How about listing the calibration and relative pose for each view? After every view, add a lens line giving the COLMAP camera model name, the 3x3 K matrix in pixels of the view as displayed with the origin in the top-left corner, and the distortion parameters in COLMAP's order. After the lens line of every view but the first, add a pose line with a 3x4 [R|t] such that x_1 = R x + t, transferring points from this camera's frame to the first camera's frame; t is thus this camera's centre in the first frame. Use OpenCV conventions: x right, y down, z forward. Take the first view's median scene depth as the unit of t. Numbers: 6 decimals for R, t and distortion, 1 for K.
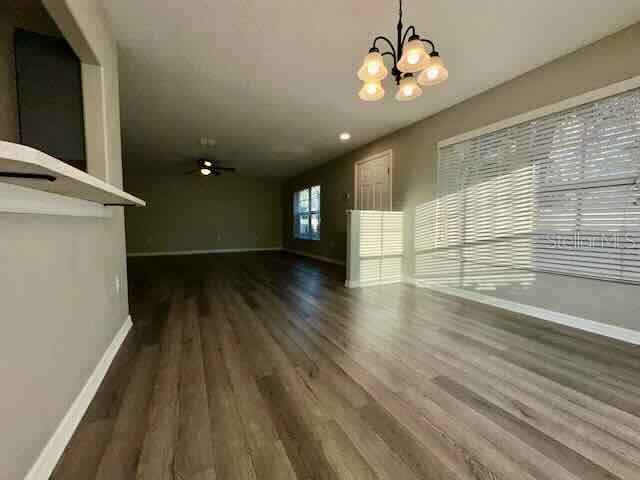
lens RADIAL K [[257.2, 0, 320.0], [0, 257.2, 240.0], [0, 0, 1]] dist [-0.000197, 0.000137]
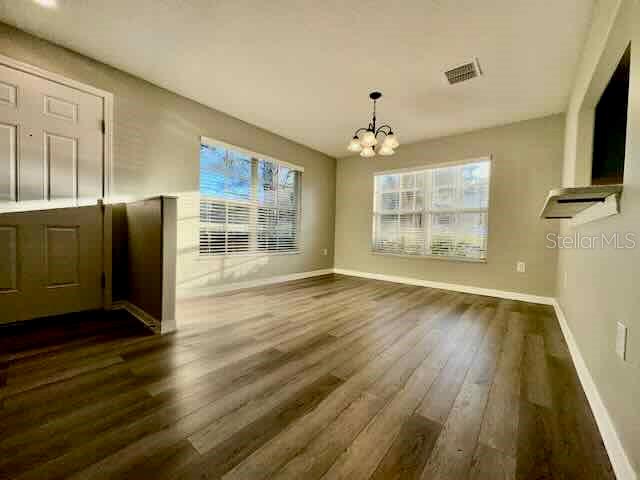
lens RADIAL K [[257.2, 0, 320.0], [0, 257.2, 240.0], [0, 0, 1]] dist [-0.000197, 0.000137]
pose [[-0.397801, -0.037407, 0.916709, -1.019800], [0.029807, 0.998114, 0.053664, -0.076519], [-0.916987, 0.048672, -0.395936, 1.756929]]
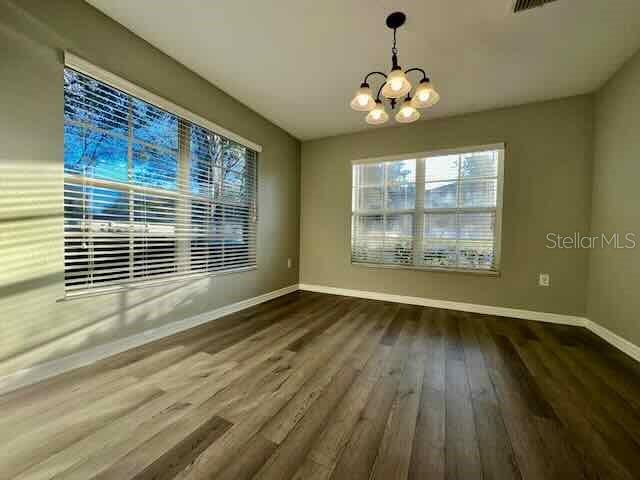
lens RADIAL K [[257.2, 0, 320.0], [0, 257.2, 240.0], [0, 0, 1]] dist [-0.000197, 0.000137]
pose [[-0.594573, -0.029593, 0.803497, -0.345472], [0.030008, 0.997810, 0.058955, -0.101530], [-0.803481, 0.059164, -0.592383, 1.639294]]
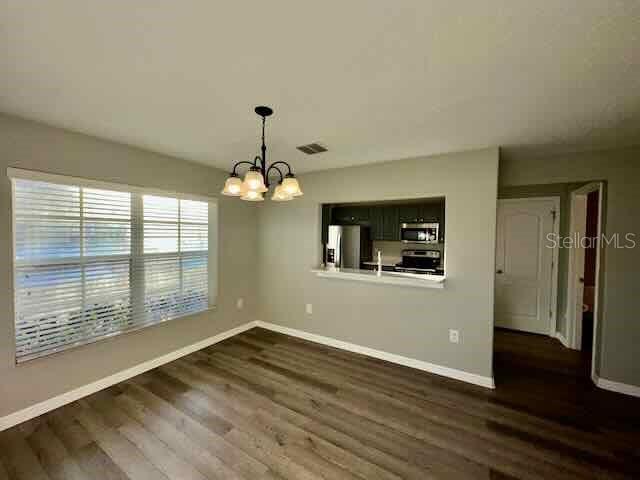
lens RADIAL K [[257.2, 0, 320.0], [0, 257.2, 240.0], [0, 0, 1]] dist [-0.000197, 0.000137]
pose [[-0.854584, 0.002852, -0.519306, 0.576346], [-0.043681, 0.996046, 0.077353, -0.435606], [0.517473, 0.088788, -0.851081, 1.784469]]
